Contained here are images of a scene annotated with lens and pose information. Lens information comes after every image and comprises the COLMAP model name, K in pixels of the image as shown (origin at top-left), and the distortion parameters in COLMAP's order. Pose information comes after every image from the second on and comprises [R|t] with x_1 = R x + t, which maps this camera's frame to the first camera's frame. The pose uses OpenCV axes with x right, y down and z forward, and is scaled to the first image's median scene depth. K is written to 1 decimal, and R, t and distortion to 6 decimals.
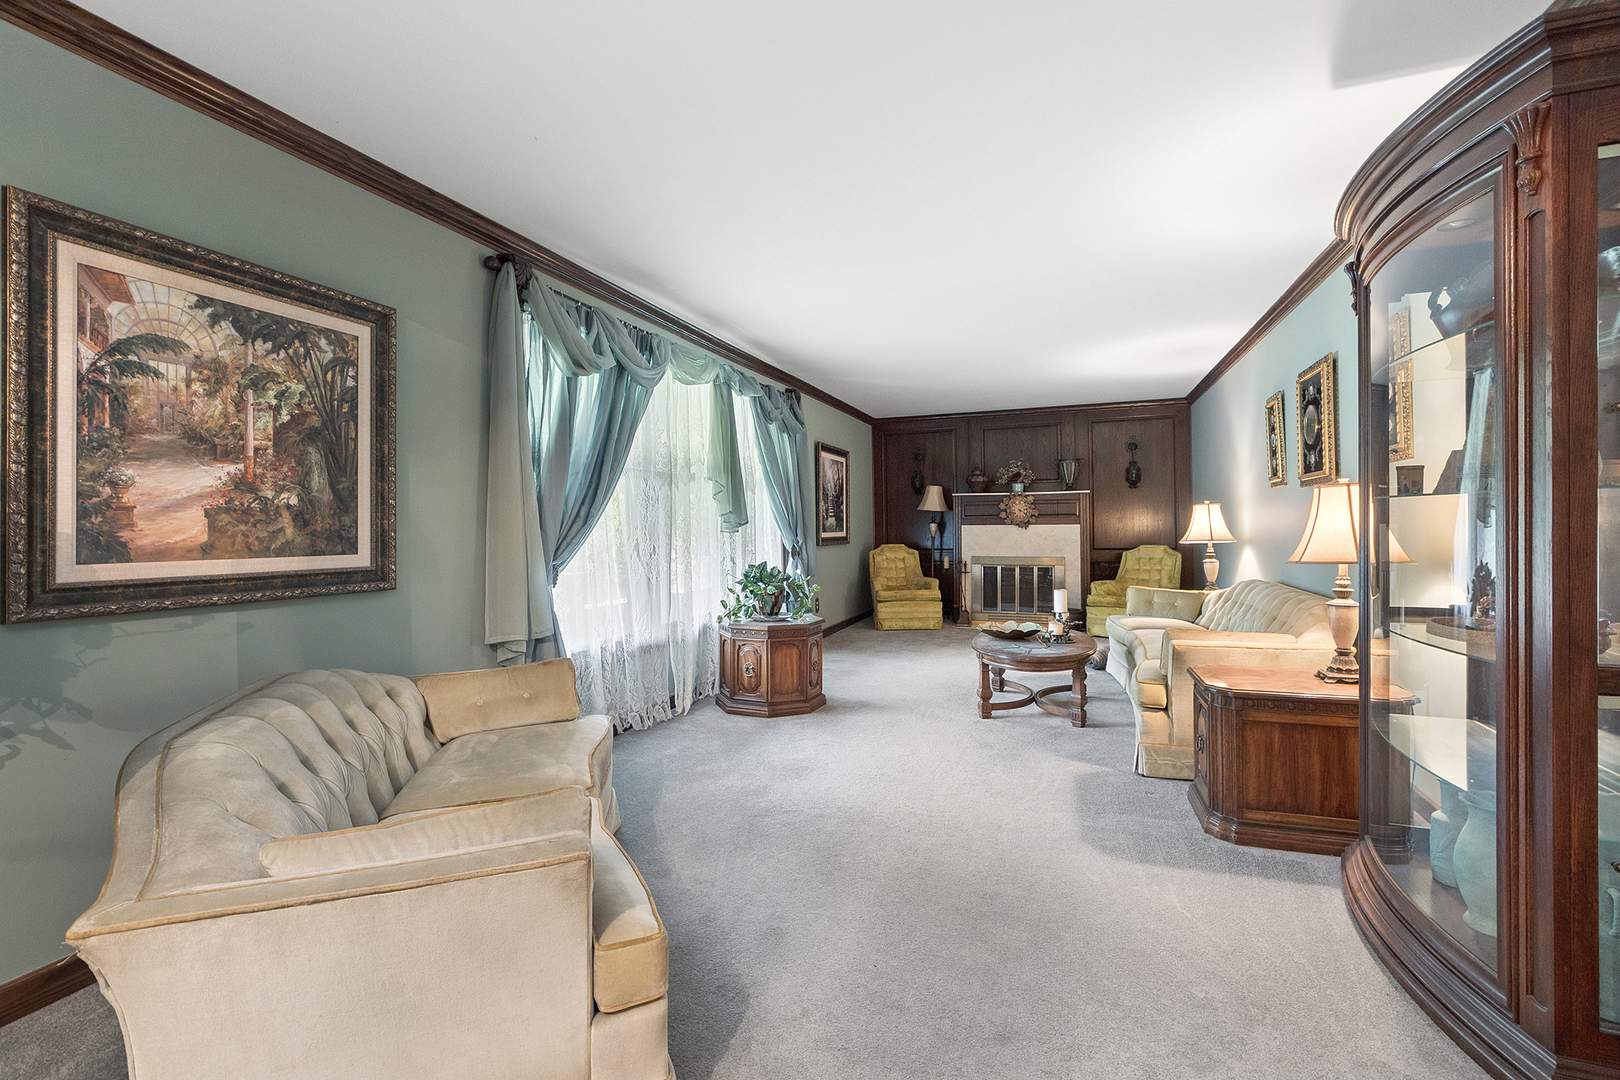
lens RADIAL K [[726.0, 0, 805.5], [0, 726.0, 520.9], [0, 0, 1]] dist [-0.002004, 0.000420]
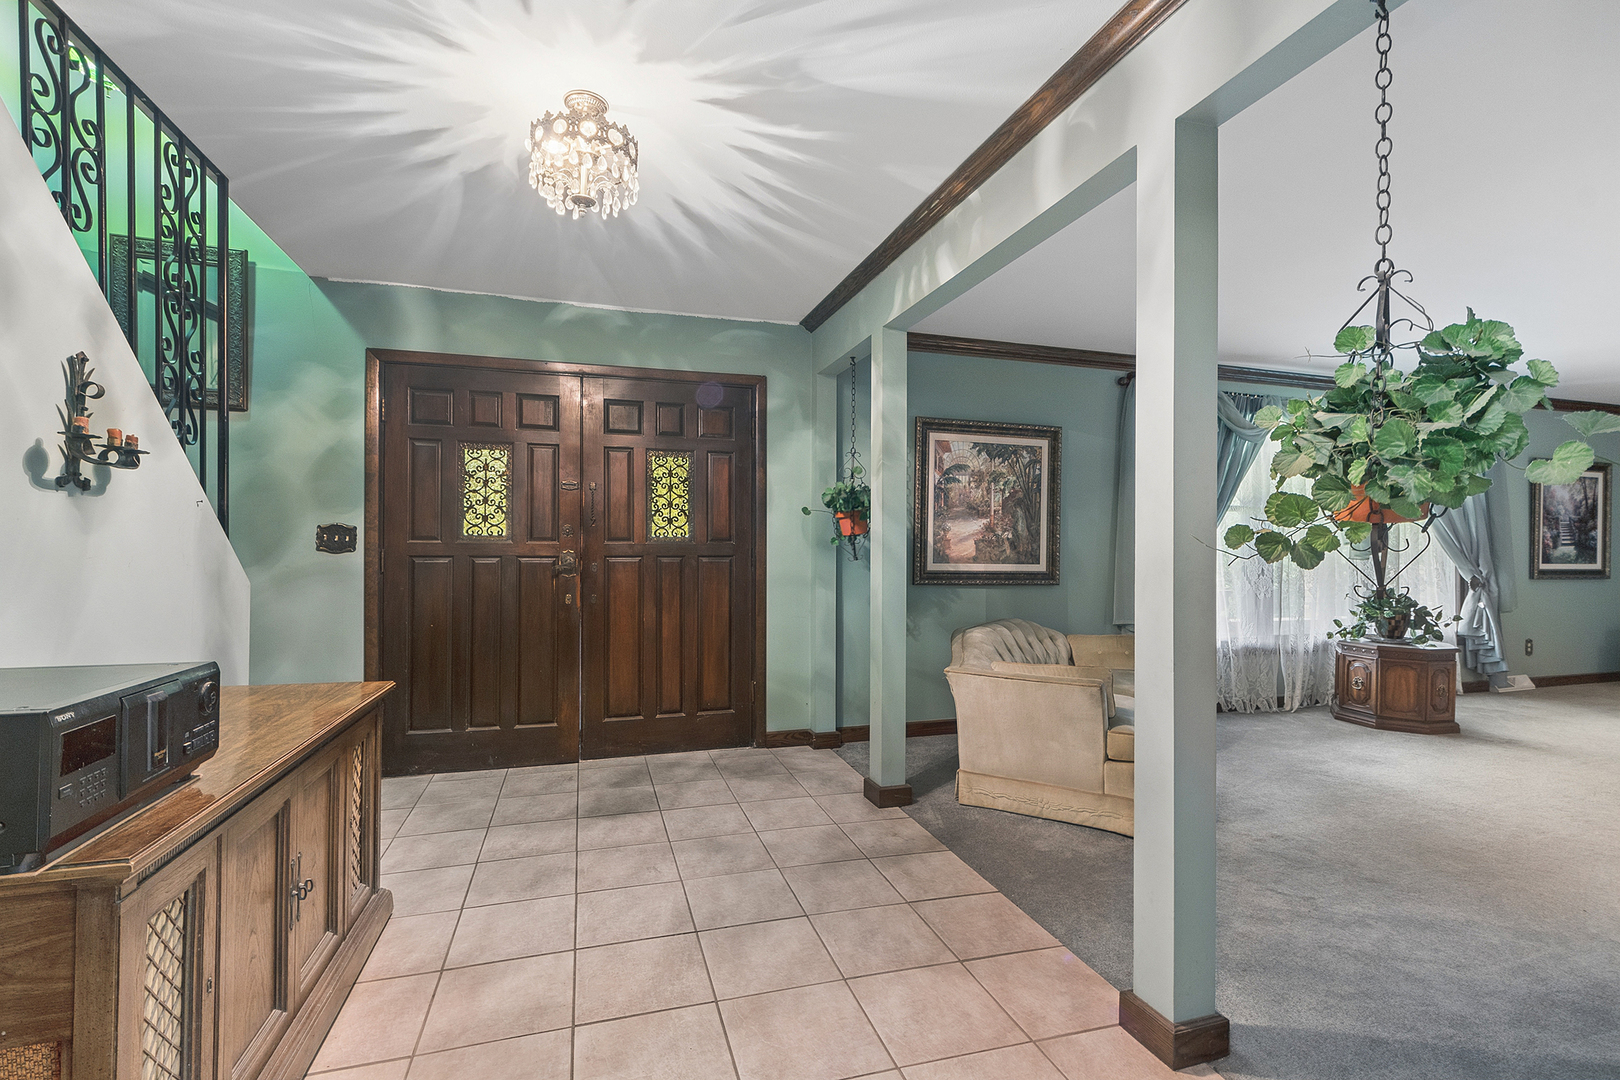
lens RADIAL K [[726.0, 0, 799.7], [0, 726.0, 549.1], [0, 0, 1]] dist [-0.002004, 0.000420]
pose [[0.607855, 0.018391, -0.793835, 0.294110], [-0.010174, 0.999830, 0.015373, -0.009562], [0.793983, -0.001268, 0.607939, -0.374625]]
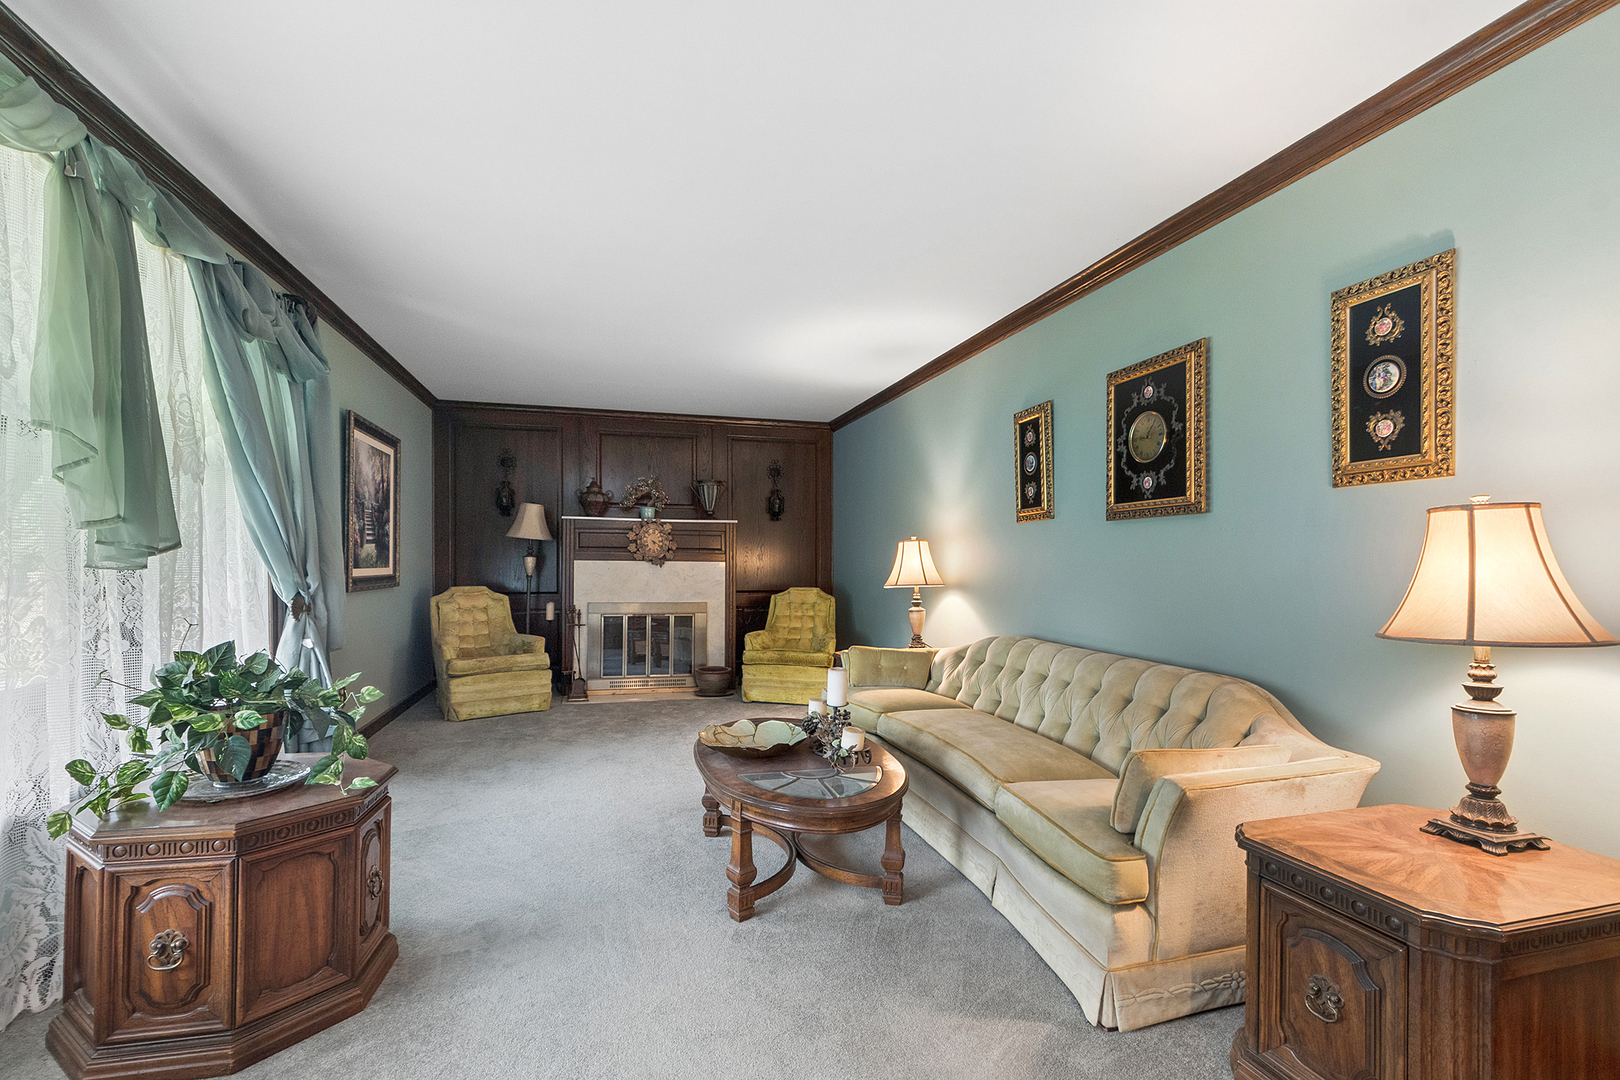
lens RADIAL K [[726.0, 0, 805.2], [0, 726.0, 565.3], [0, 0, 1]] dist [-0.002004, 0.000420]
pose [[0.815207, 0.013341, 0.579017, -0.032111], [-0.020670, 0.999768, 0.006066, 0.003720], [-0.578801, -0.016913, 0.815293, 0.546943]]
